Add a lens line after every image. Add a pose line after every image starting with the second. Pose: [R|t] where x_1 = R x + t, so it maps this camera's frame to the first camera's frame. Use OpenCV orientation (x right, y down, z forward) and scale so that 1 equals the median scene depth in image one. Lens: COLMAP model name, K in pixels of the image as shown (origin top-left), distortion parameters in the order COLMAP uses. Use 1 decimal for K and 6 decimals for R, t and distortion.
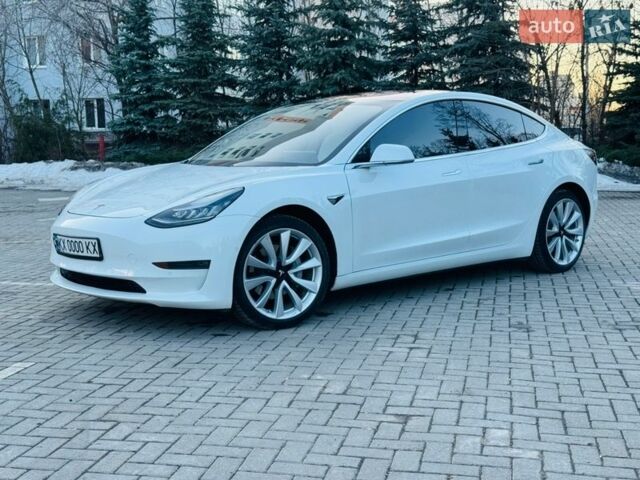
lens RADIAL K [[890.9, 0, 320.0], [0, 890.9, 240.0], [0, 0, 1]] dist [0.194016, -0.414862]
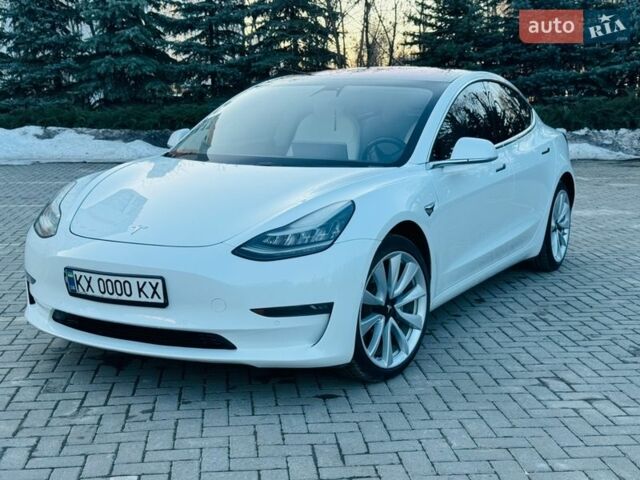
lens RADIAL K [[890.9, 0, 320.0], [0, 890.9, 240.0], [0, 0, 1]] dist [0.194016, -0.414862]
pose [[0.949813, -0.036038, 0.310736, -0.339529], [0.021861, 0.998560, 0.048989, -0.061869], [-0.312054, -0.039737, 0.949233, 0.280681]]
